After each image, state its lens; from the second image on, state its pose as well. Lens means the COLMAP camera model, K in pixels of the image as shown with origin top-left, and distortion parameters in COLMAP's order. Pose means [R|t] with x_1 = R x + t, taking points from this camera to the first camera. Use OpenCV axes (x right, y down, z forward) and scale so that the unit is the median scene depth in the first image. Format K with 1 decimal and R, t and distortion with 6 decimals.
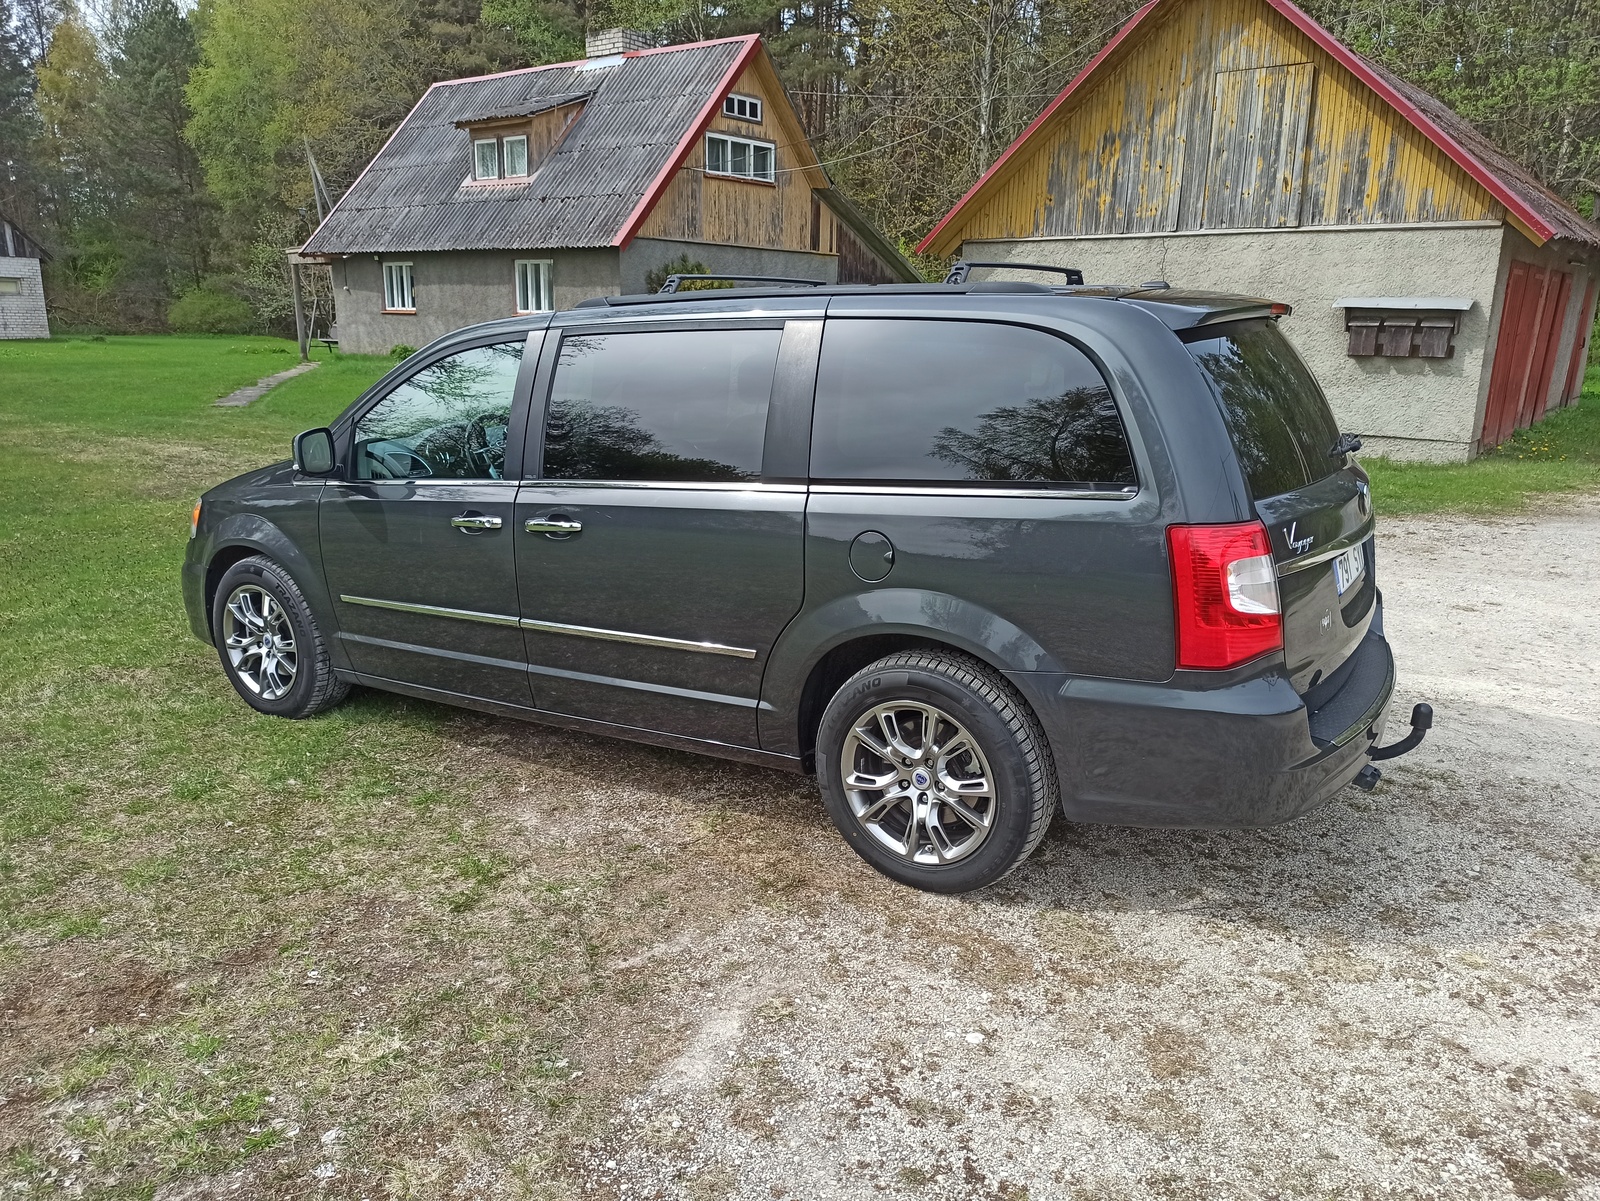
lens RADIAL K [[1197.4, 0, 795.7], [0, 1197.4, 599.3], [0, 0, 1]] dist [0.019551, 0.006235]
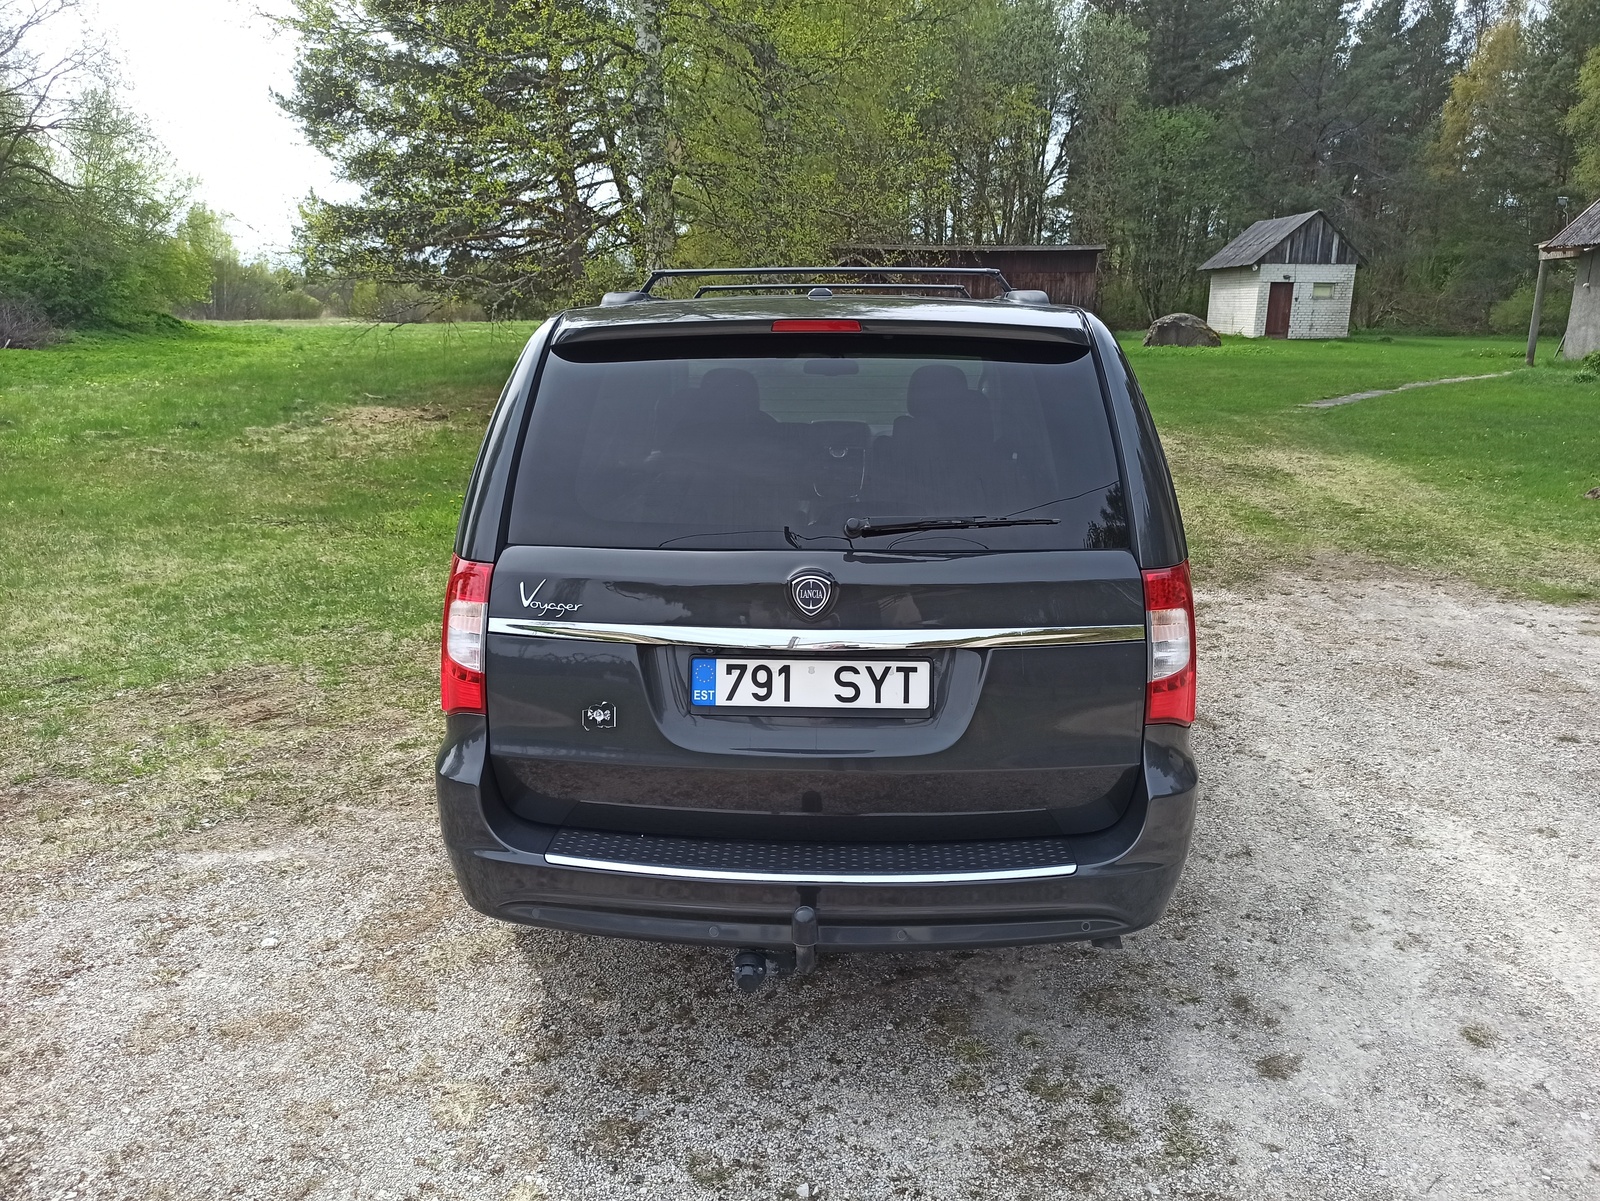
lens RADIAL K [[1197.4, 0, 798.6], [0, 1197.4, 602.4], [0, 0, 1]] dist [0.019551, 0.006235]
pose [[0.488143, 0.206912, -0.847882, 0.706183], [-0.205006, 0.971493, 0.119052, -0.107169], [0.848345, 0.115707, 0.516646, 0.422654]]
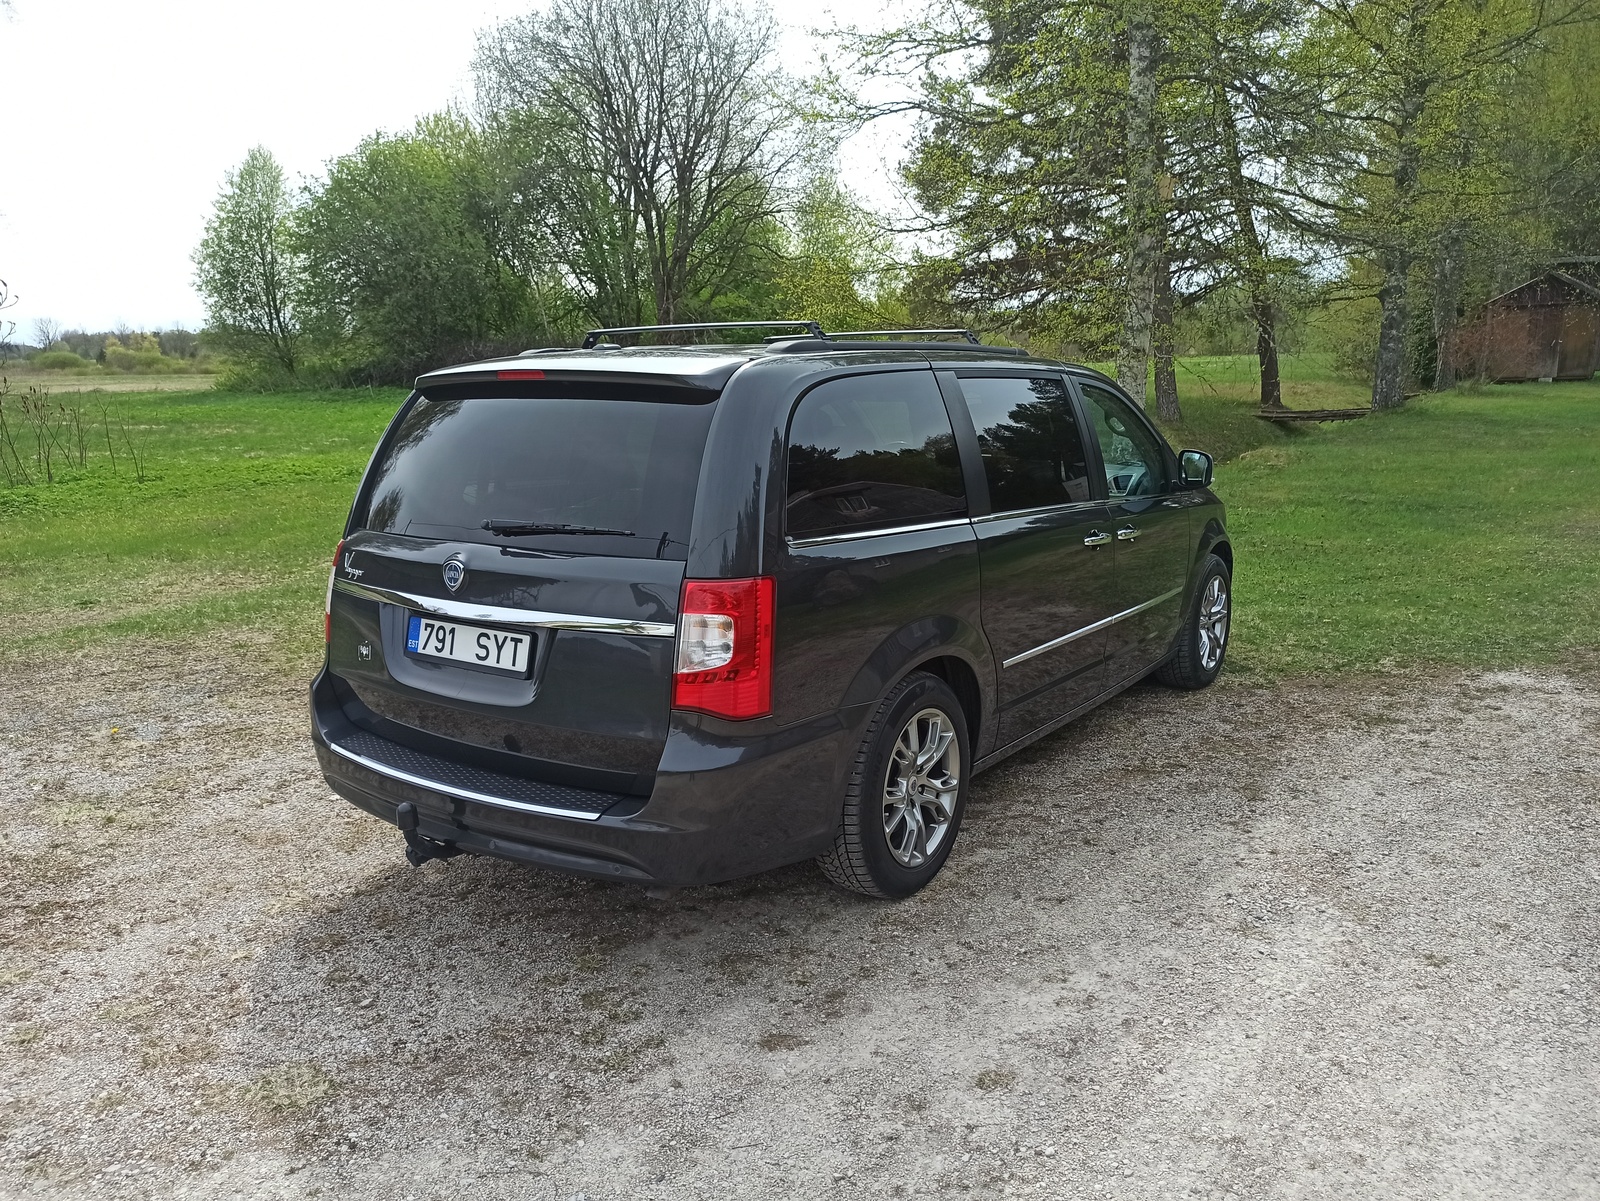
lens RADIAL K [[1197.4, 0, 797.8], [0, 1197.4, 608.3], [0, 0, 1]] dist [0.019551, 0.006235]
pose [[-0.063441, 0.207405, -0.976196, 0.914527], [-0.208255, 0.953881, 0.216198, -0.211073], [0.976015, 0.217013, -0.017322, 0.853622]]
